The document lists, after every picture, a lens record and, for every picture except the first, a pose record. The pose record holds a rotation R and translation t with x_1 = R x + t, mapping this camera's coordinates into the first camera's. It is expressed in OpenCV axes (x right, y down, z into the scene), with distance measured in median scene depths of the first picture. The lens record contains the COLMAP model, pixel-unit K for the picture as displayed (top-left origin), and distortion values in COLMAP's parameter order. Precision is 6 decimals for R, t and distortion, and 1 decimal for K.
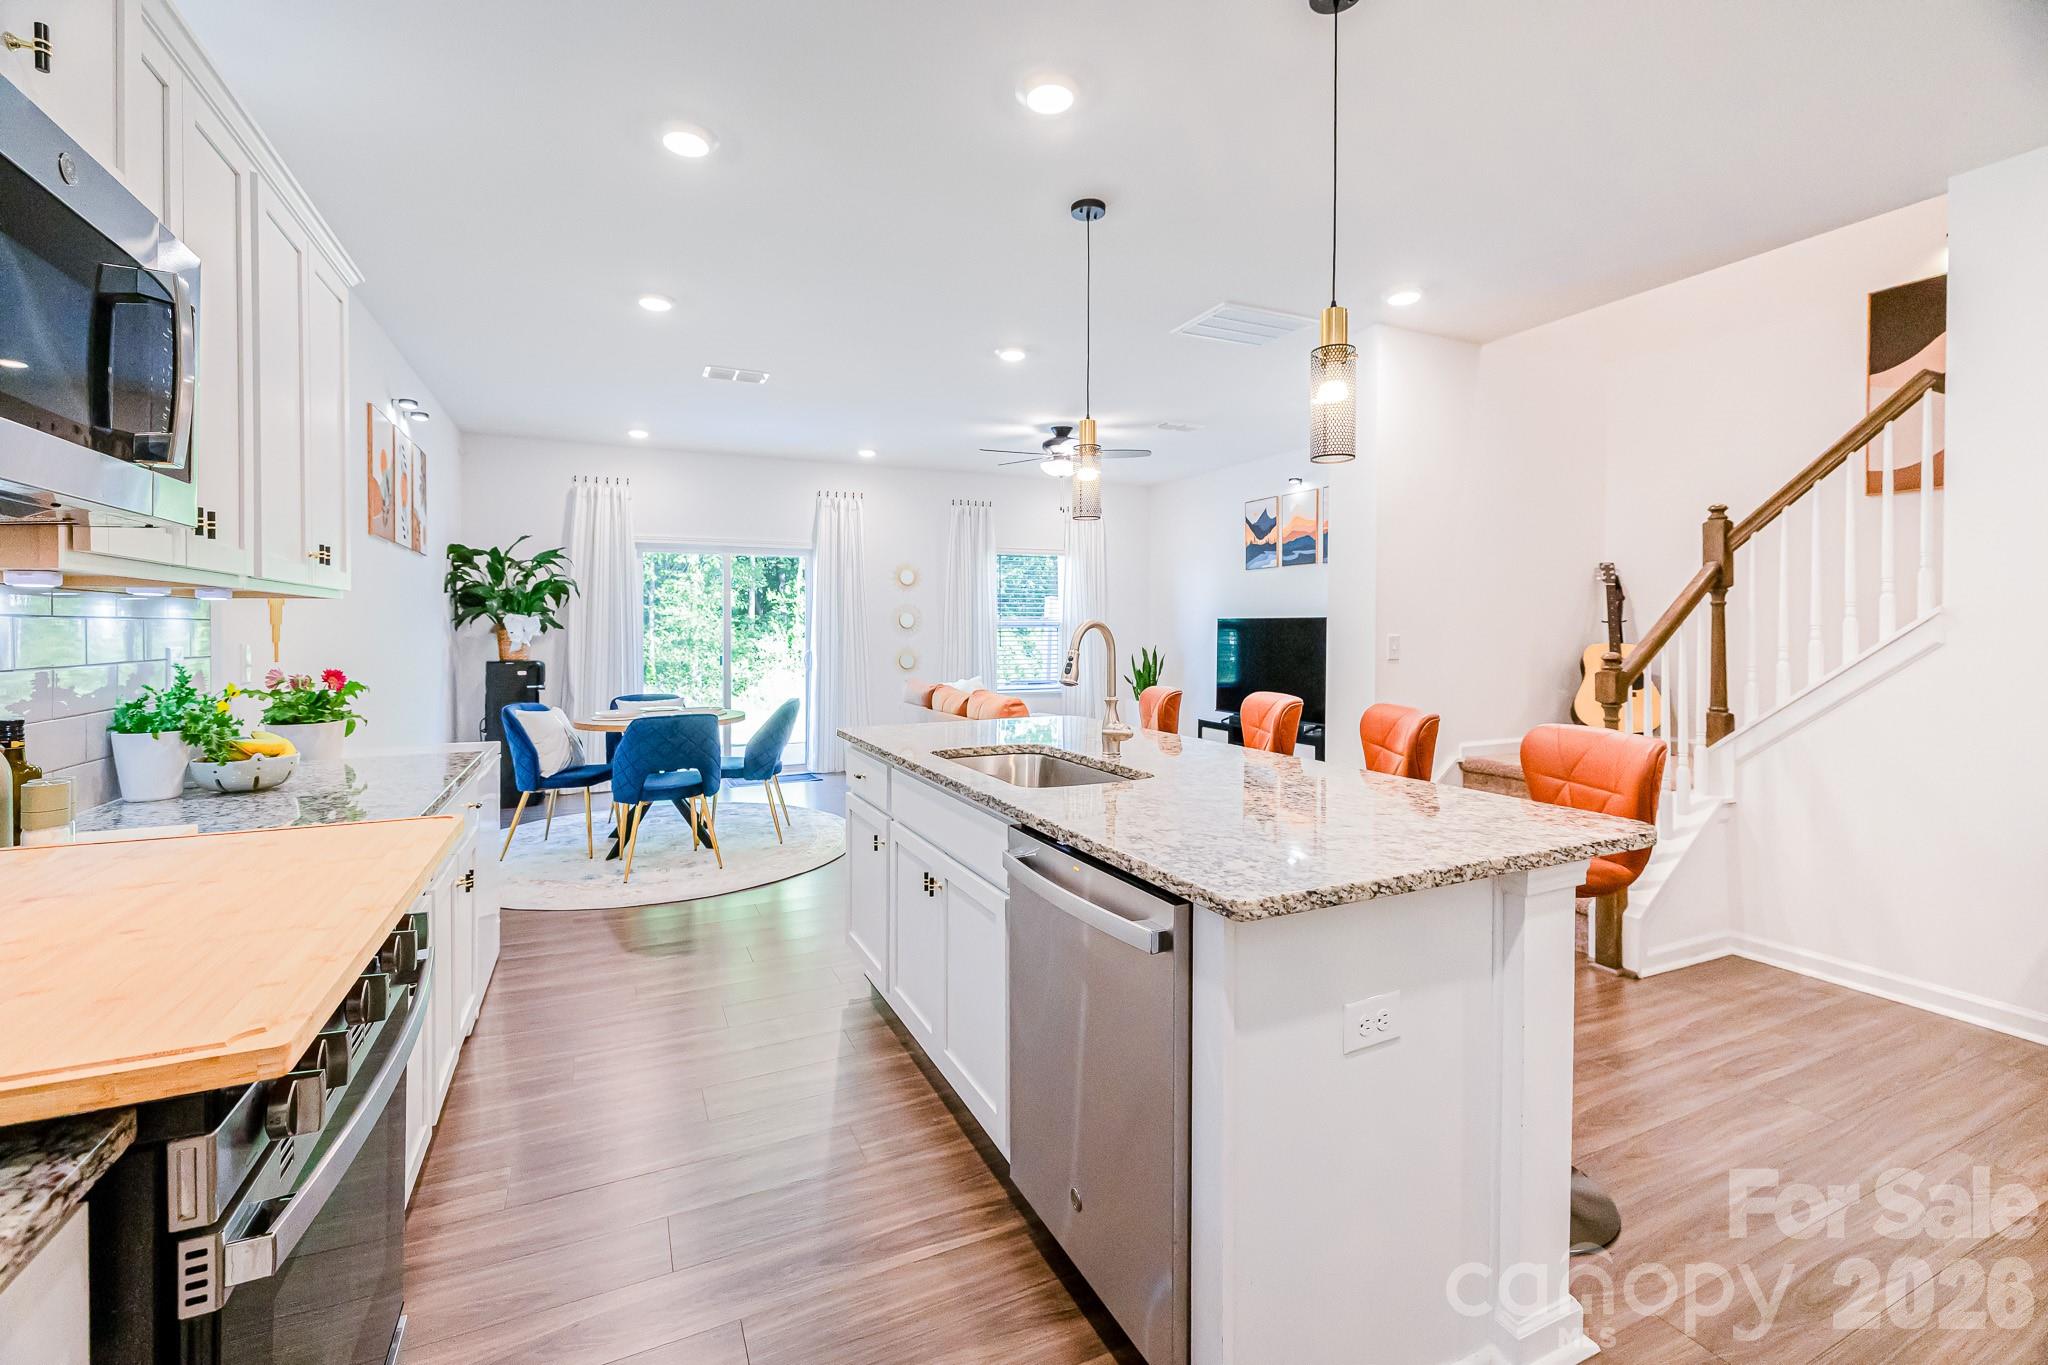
lens RADIAL K [[898.5, 0, 1023.3], [0, 898.5, 609.6], [0, 0, 1]] dist [-0.000696, -0.000030]
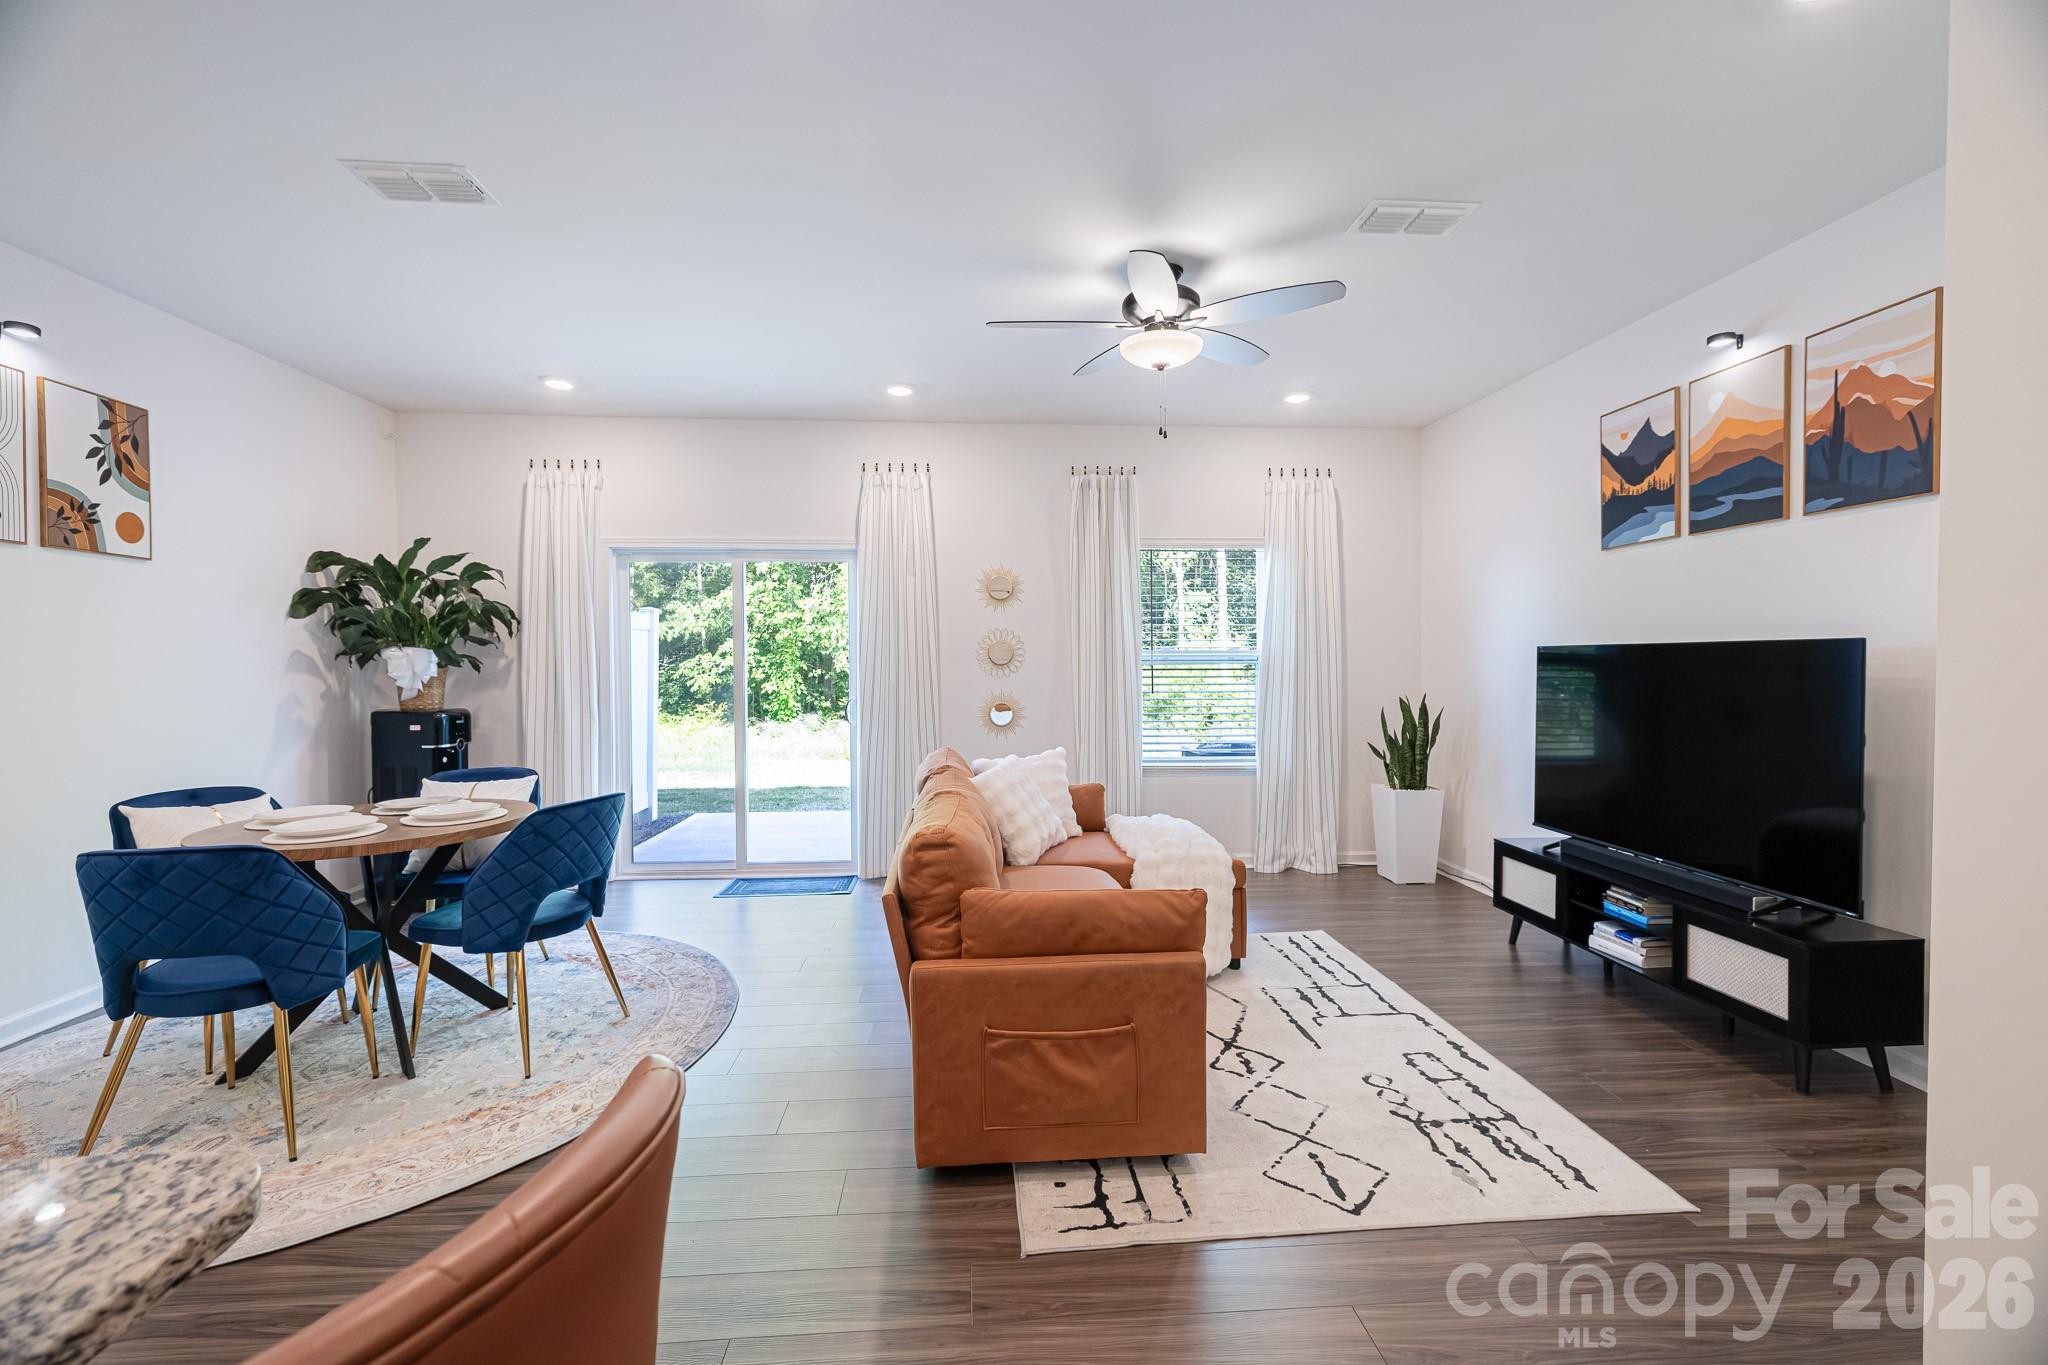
lens RADIAL K [[865.6, 0, 1018.9], [0, 865.6, 672.4], [0, 0, 1]] dist [0.001764, 0.000171]
pose [[0.930238, 0.003510, -0.366939, 0.144157], [0.008124, 0.999512, 0.030155, 0.008394], [0.366866, -0.031033, 0.929756, 0.501655]]
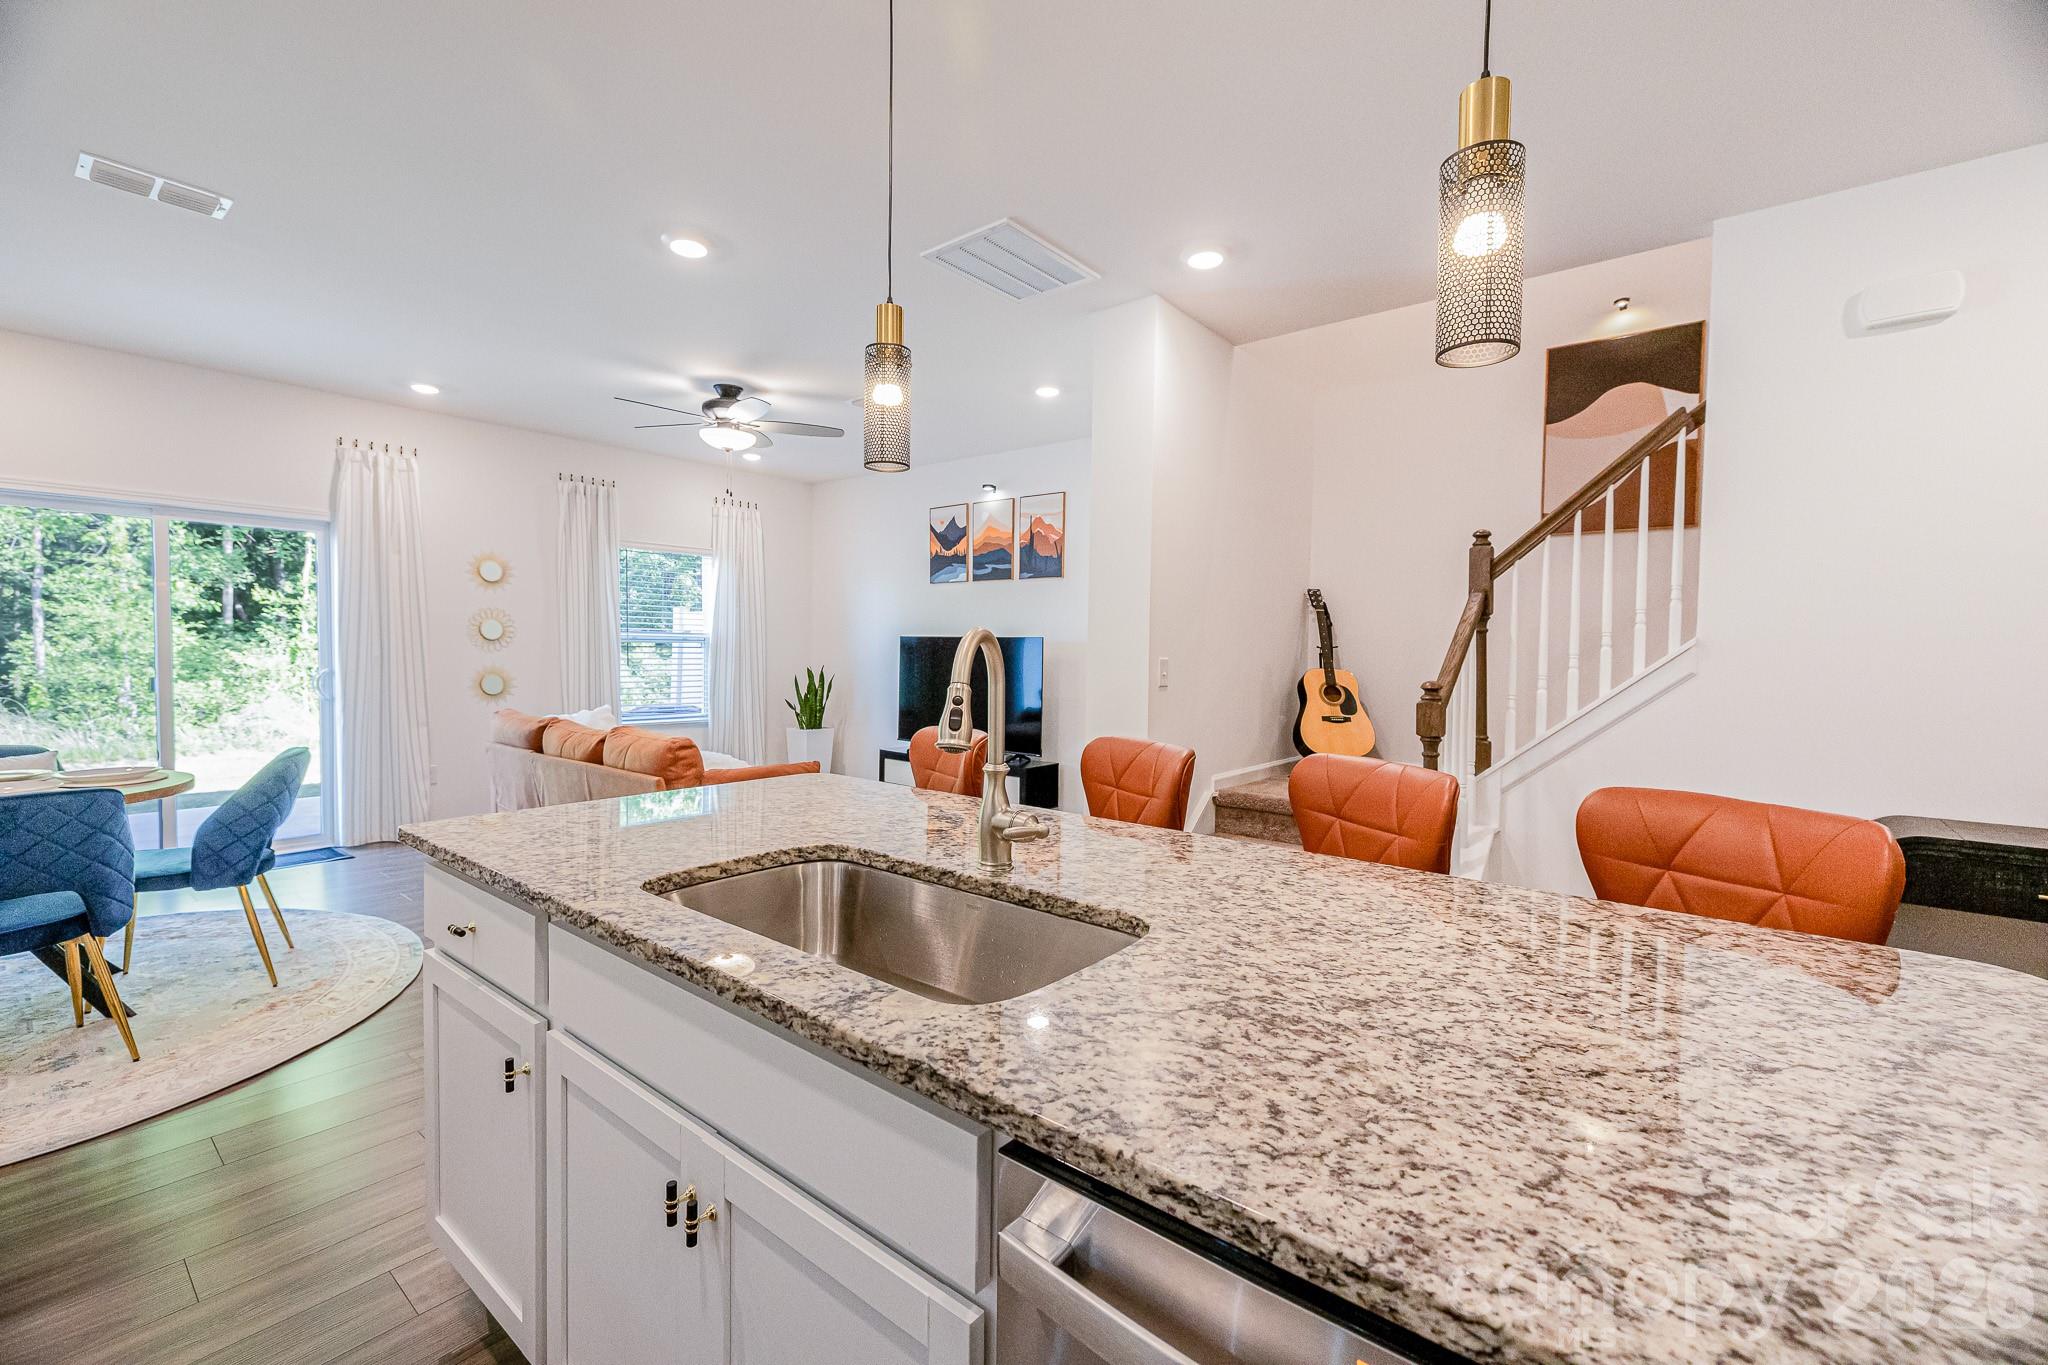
lens RADIAL K [[862.8, 0, 1026.5], [0, 862.8, 679.1], [0, 0, 1]] dist [0.002885, 0.000025]
pose [[0.901061, 0.000598, 0.433693, -0.048839], [-0.025476, 0.998345, 0.051554, 0.005667], [-0.432944, -0.057502, 0.899585, 0.199623]]
